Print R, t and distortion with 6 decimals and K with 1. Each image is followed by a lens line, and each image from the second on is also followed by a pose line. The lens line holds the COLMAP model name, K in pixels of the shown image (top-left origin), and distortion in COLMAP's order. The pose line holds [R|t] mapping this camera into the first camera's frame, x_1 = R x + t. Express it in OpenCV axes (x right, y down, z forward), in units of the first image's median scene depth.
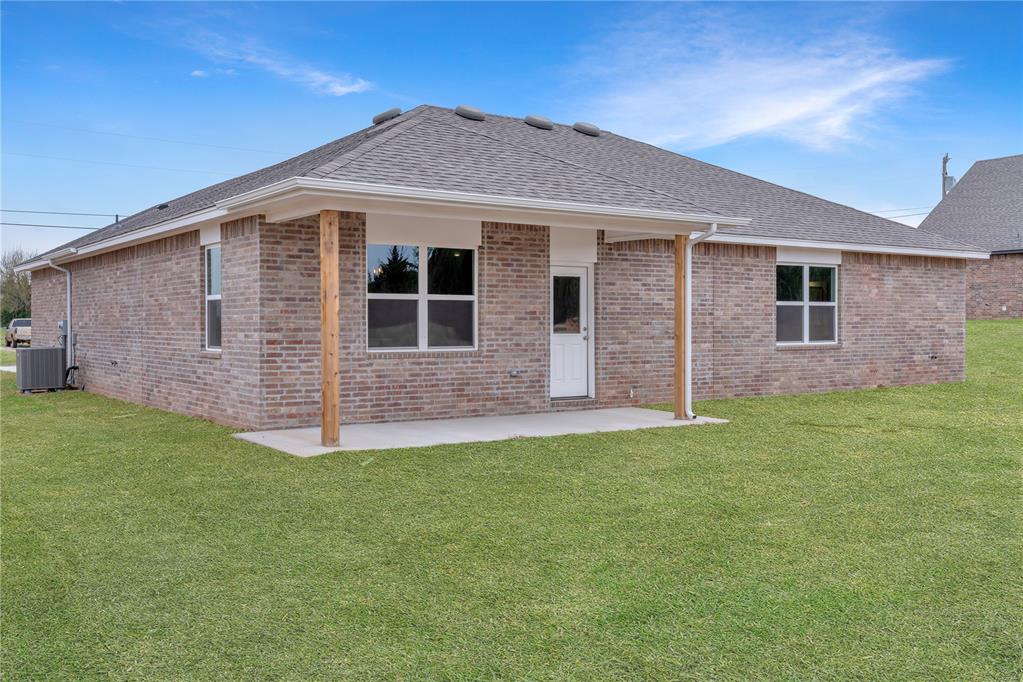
lens RADIAL K [[1000.3, 0, 513.7], [0, 1000.3, 333.9], [0, 0, 1]] dist [0.007057, 0.000000]
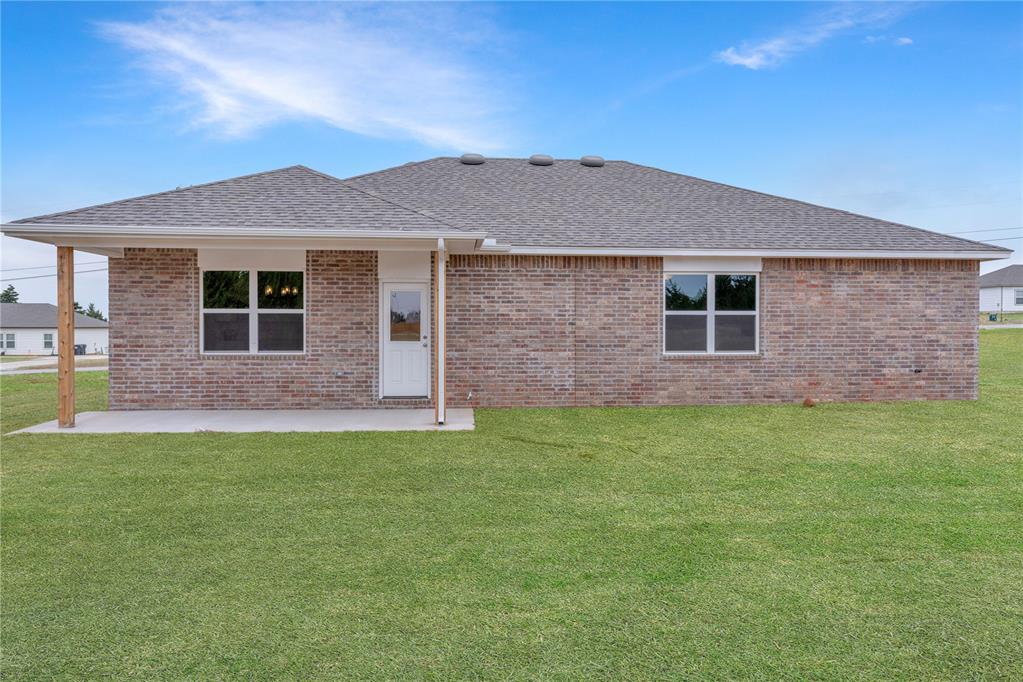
lens RADIAL K [[681.6, 0, 505.7], [0, 681.6, 340.9], [0, 0, 1]] dist [-0.000997, -0.000209]
pose [[0.859974, 0.014086, -0.510143, 0.541690], [-0.007809, 0.999865, 0.014444, -0.012710], [0.510278, -0.008438, 0.859968, 0.376186]]
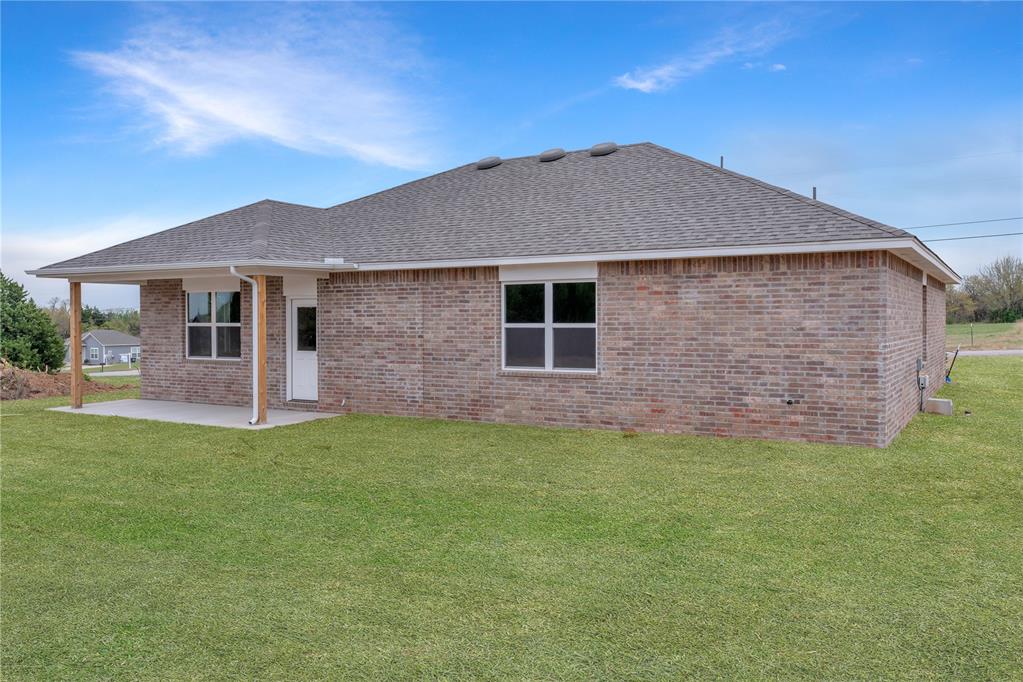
lens RADIAL K [[827.7, 0, 512.5], [0, 827.7, 347.0], [0, 0, 1]] dist [-0.013226, -0.005208]
pose [[0.413939, 0.014078, -0.910196, 1.113999], [-0.021245, 0.999757, 0.005802, -0.017404], [0.910056, 0.016935, 0.414138, 0.782798]]
